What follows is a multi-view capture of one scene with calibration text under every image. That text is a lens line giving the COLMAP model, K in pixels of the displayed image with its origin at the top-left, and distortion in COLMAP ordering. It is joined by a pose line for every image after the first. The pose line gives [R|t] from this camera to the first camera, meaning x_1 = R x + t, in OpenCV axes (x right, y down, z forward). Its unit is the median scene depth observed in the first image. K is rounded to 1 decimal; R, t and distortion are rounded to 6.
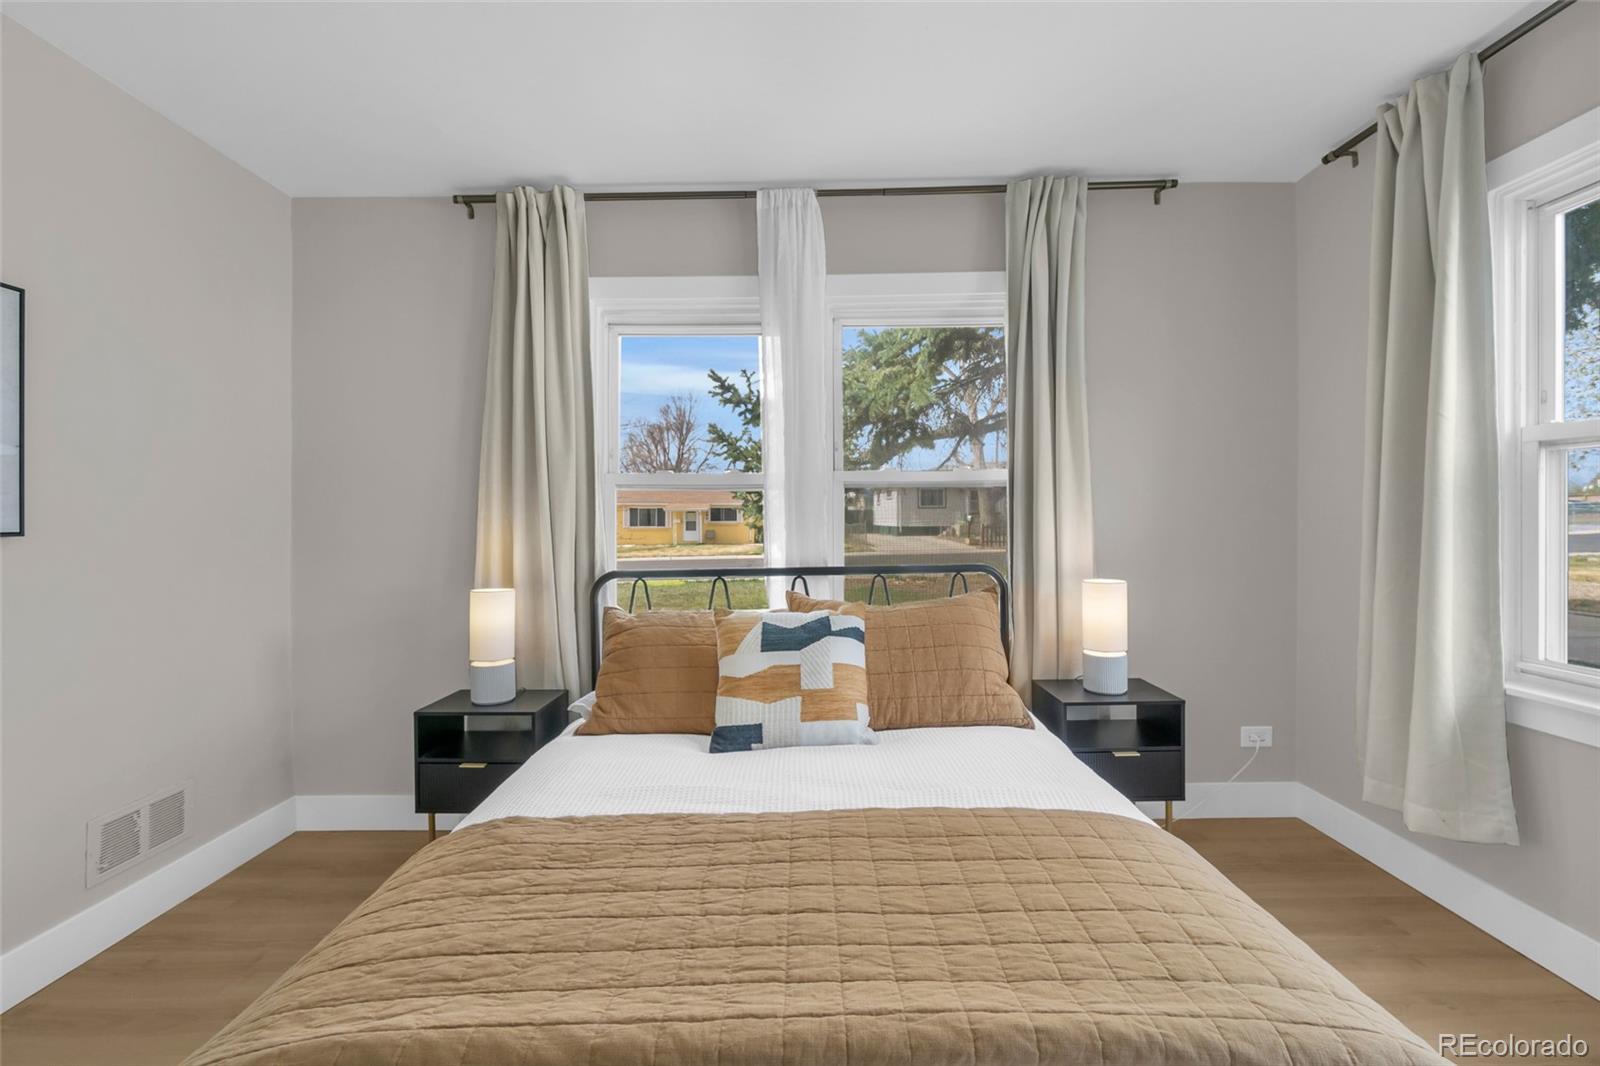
lens RADIAL K [[687.6, 0, 796.1], [0, 687.6, 523.4], [0, 0, 1]] dist [-0.008304, 0.002132]
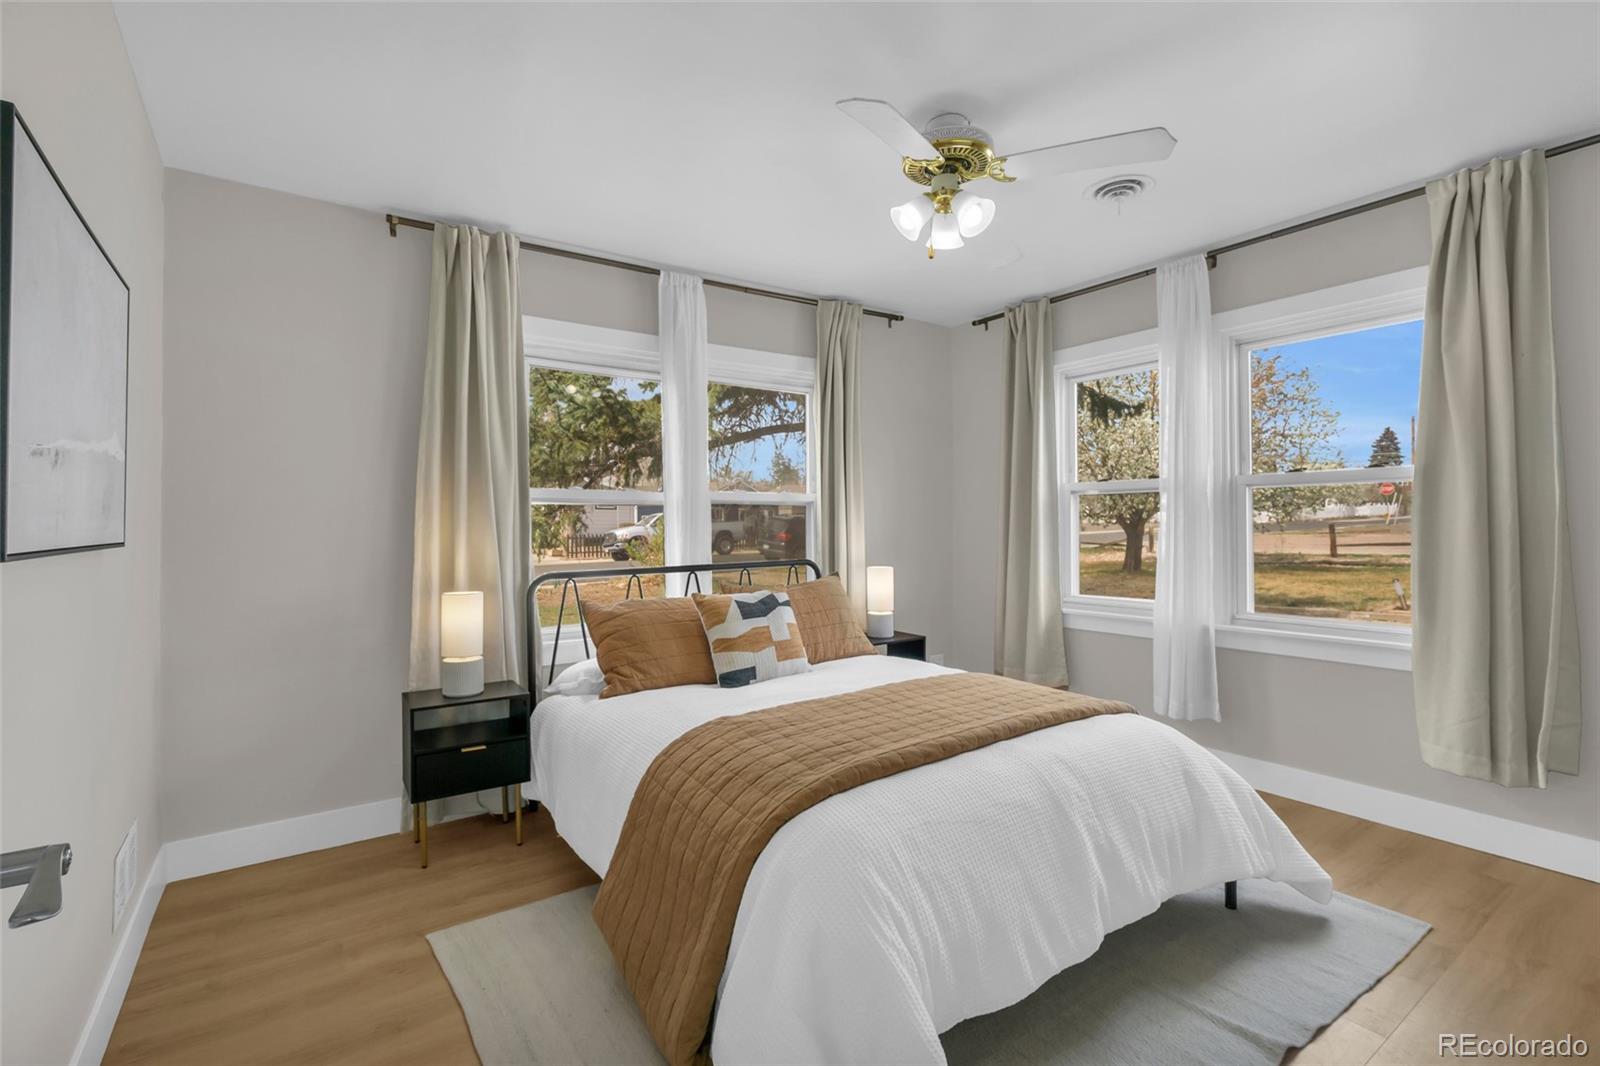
lens RADIAL K [[684.2, 0, 808.2], [0, 684.2, 530.0], [0, 0, 1]] dist [-0.011903, -0.000068]
pose [[0.826236, -0.000372, 0.563323, -0.727887], [0.003870, 0.999980, -0.005015, 0.005950], [-0.563310, 0.006323, 0.826221, -0.262571]]
